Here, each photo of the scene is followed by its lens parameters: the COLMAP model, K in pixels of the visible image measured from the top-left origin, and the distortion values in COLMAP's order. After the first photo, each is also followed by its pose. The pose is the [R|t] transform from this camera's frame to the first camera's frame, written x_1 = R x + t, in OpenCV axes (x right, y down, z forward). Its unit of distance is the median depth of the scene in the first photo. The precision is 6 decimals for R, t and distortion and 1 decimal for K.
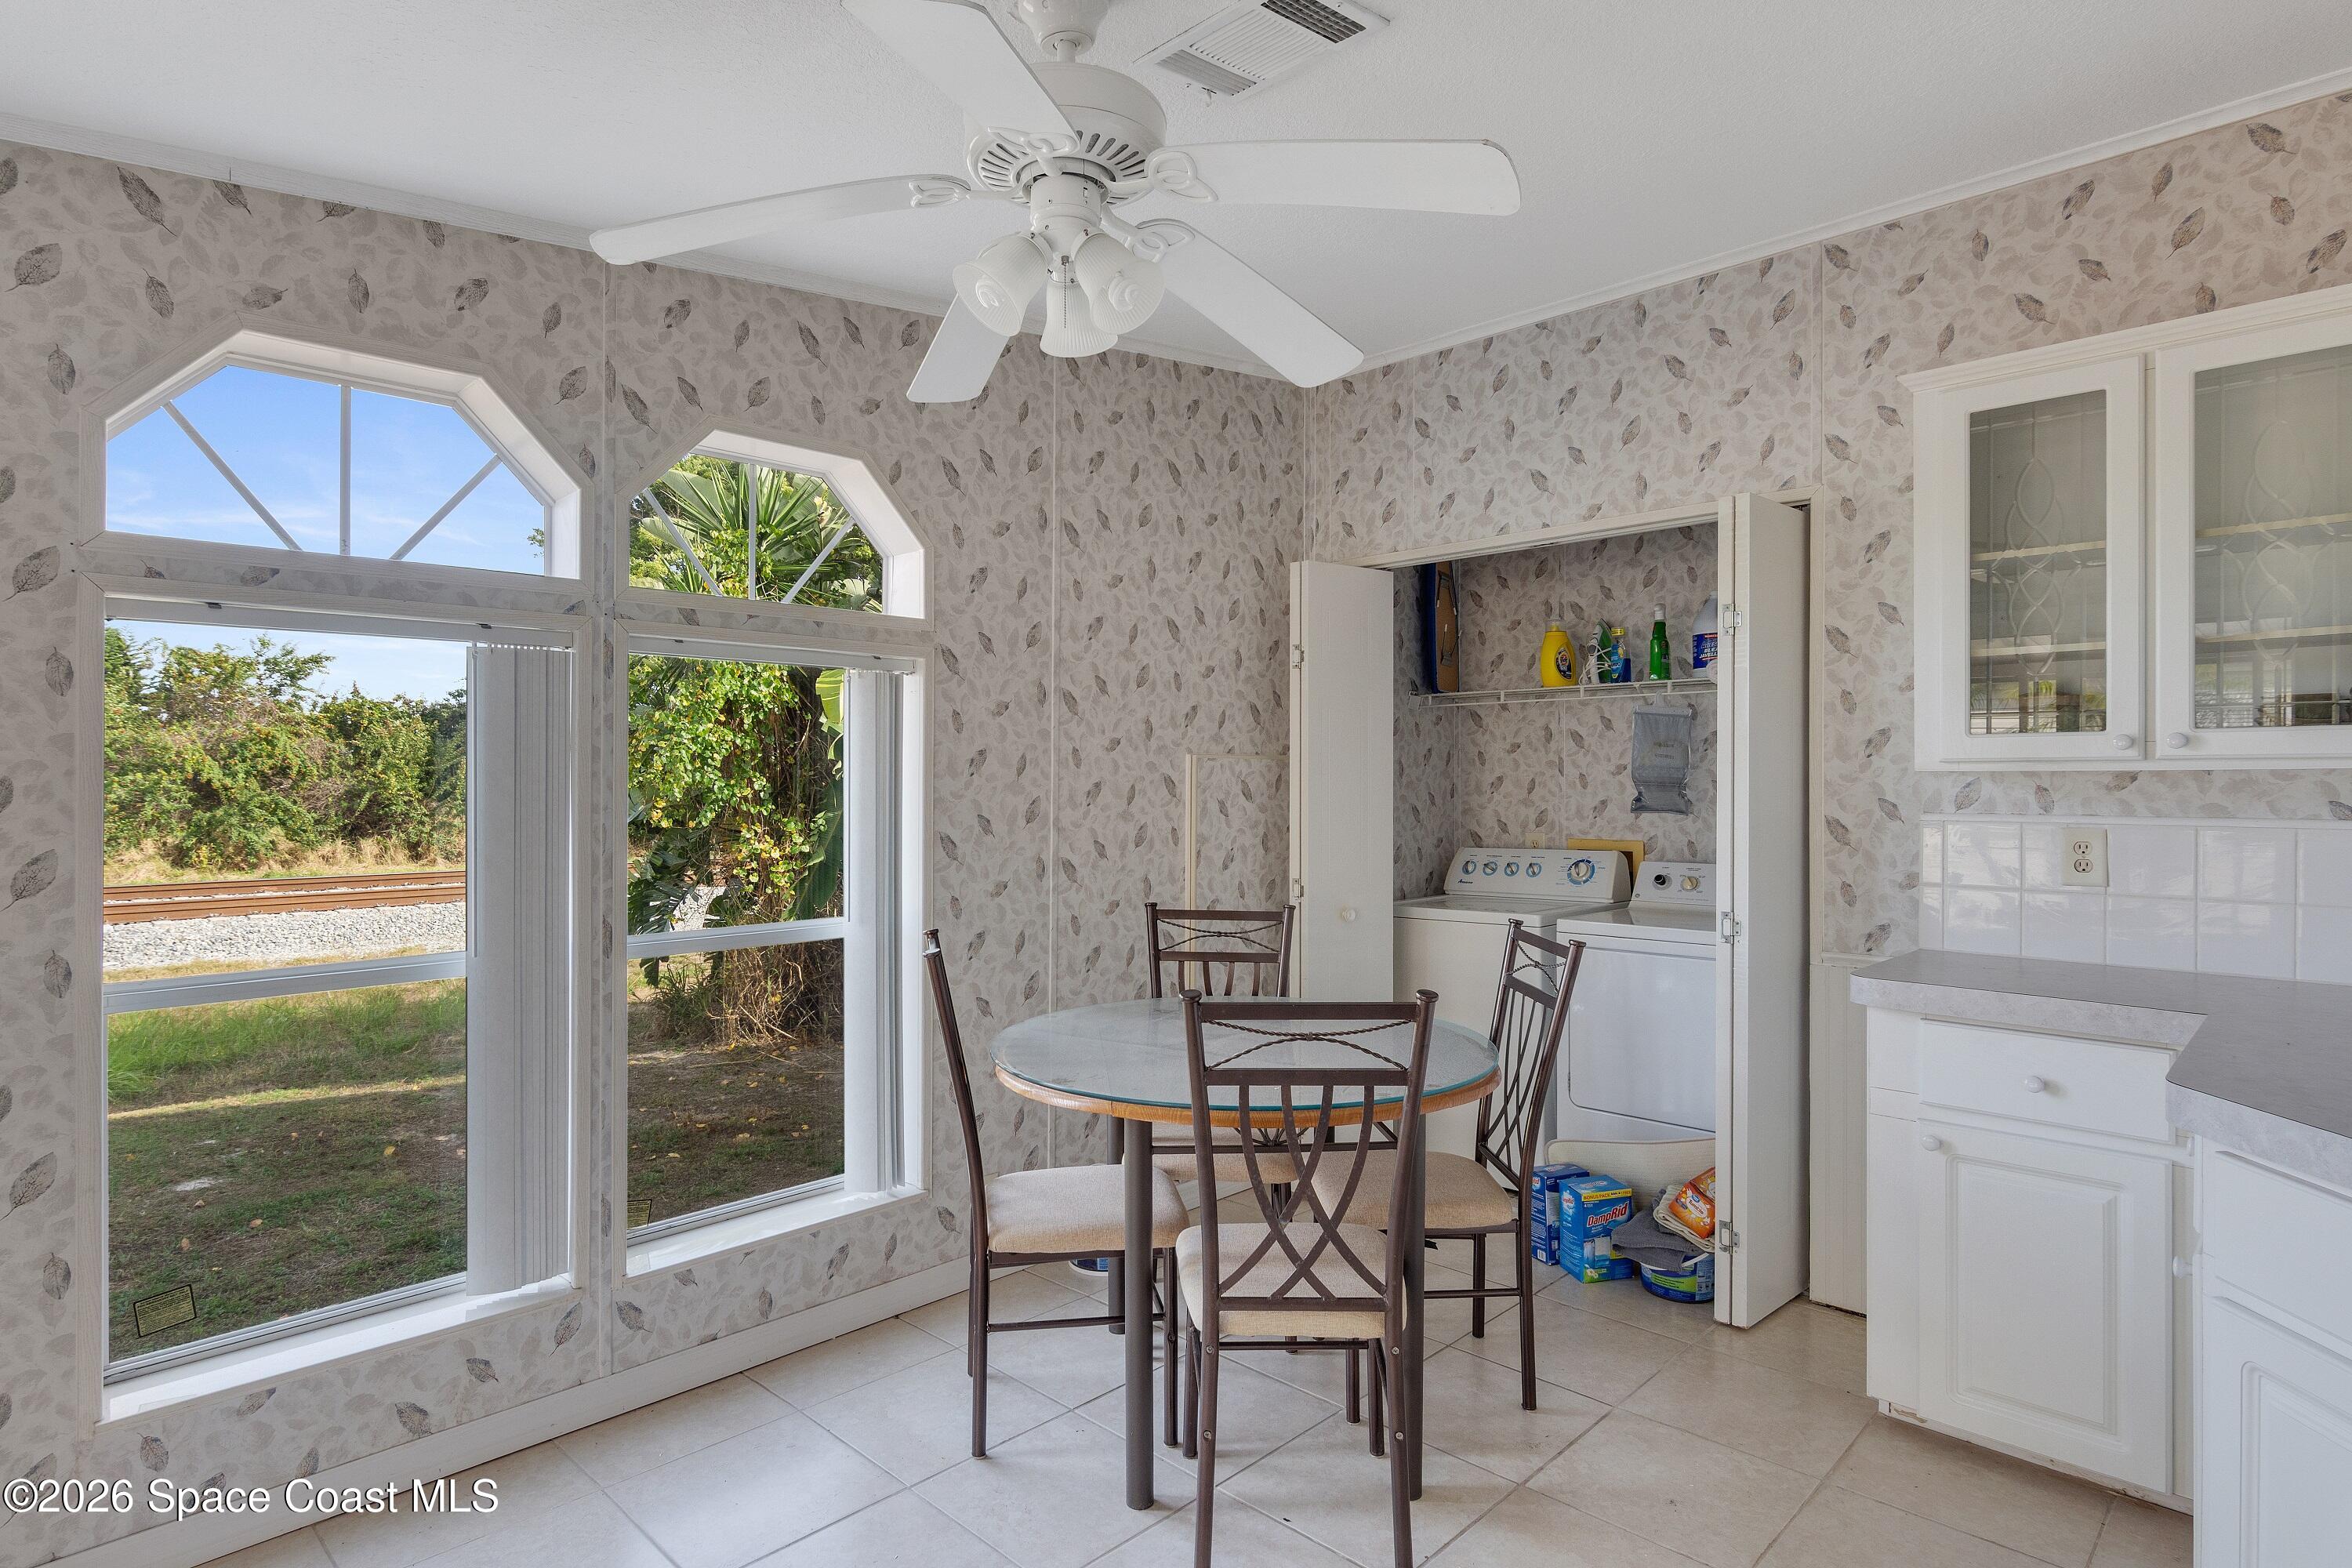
lens RADIAL K [[1226.3, 0, 1176.0], [0, 1226.3, 784.0], [0, 0, 1]] dist [0.002105, 0.000703]
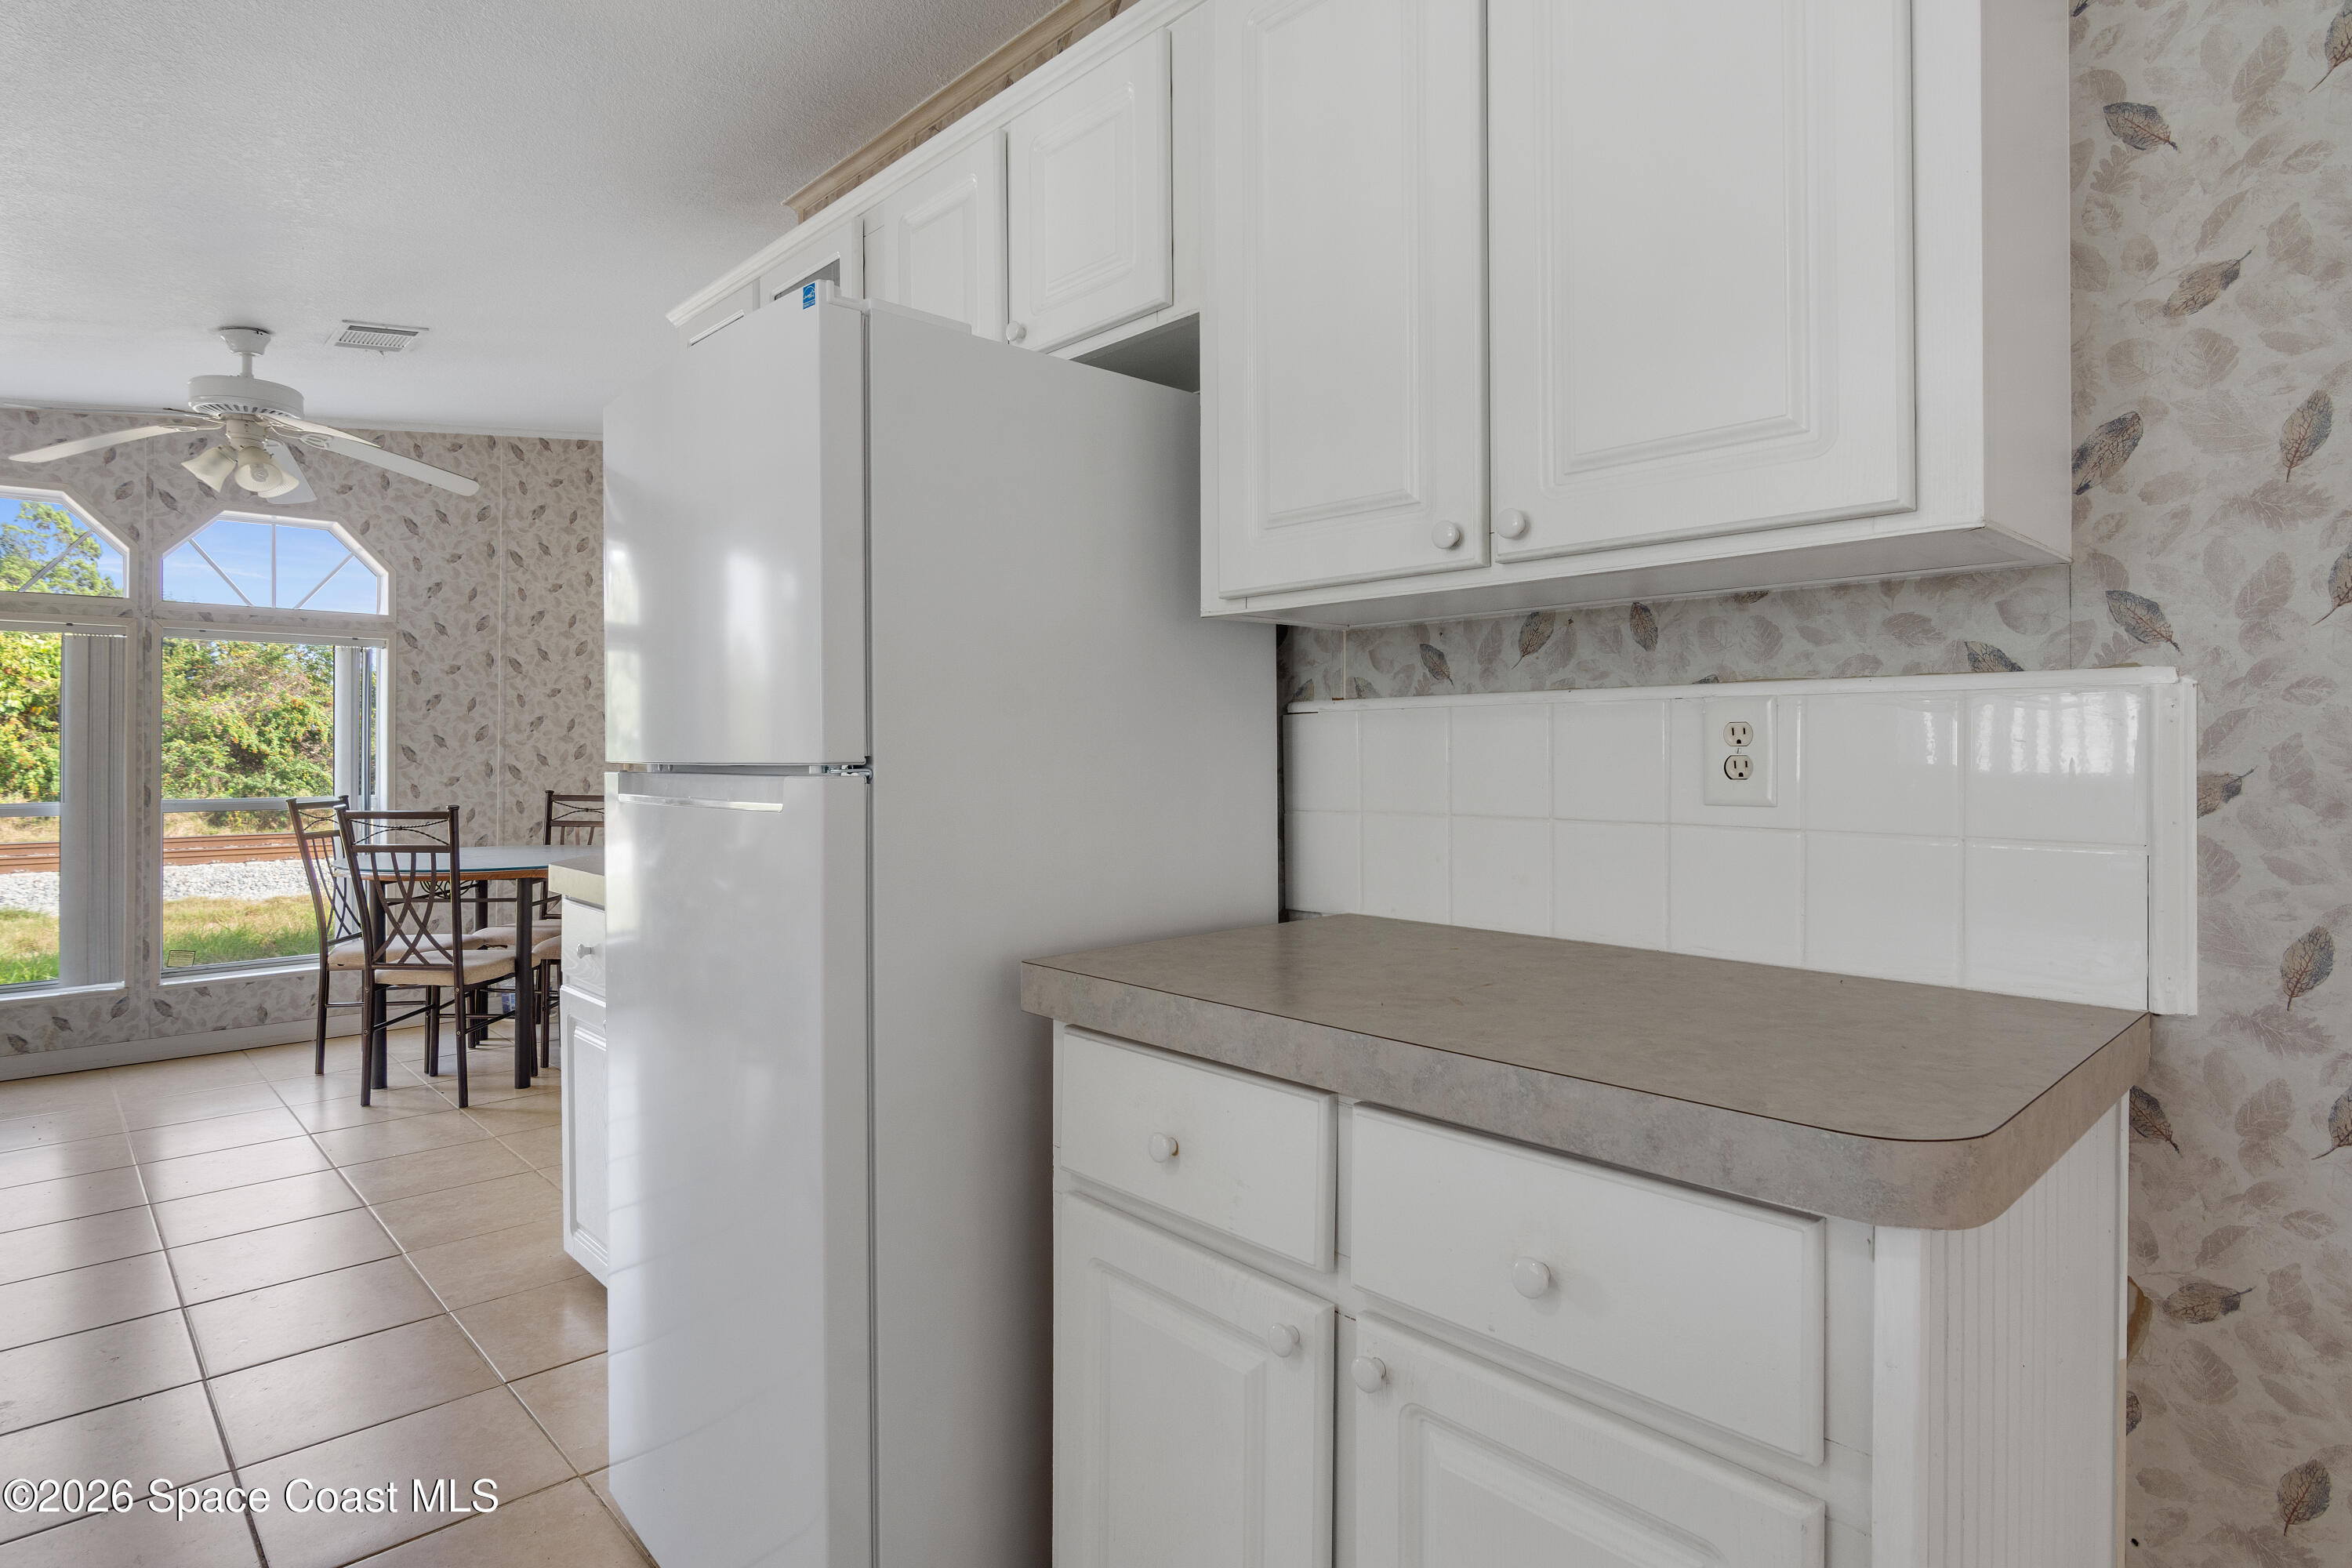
lens RADIAL K [[1247.2, 0, 1172.3], [0, 1247.2, 749.1], [0, 0, 1]] dist [0.001414, 0.002840]
pose [[0.998365, -0.001206, -0.057142, 0.926719], [0.000928, 0.999988, -0.004900, 0.054187], [0.057147, 0.004839, 0.998354, -0.605423]]
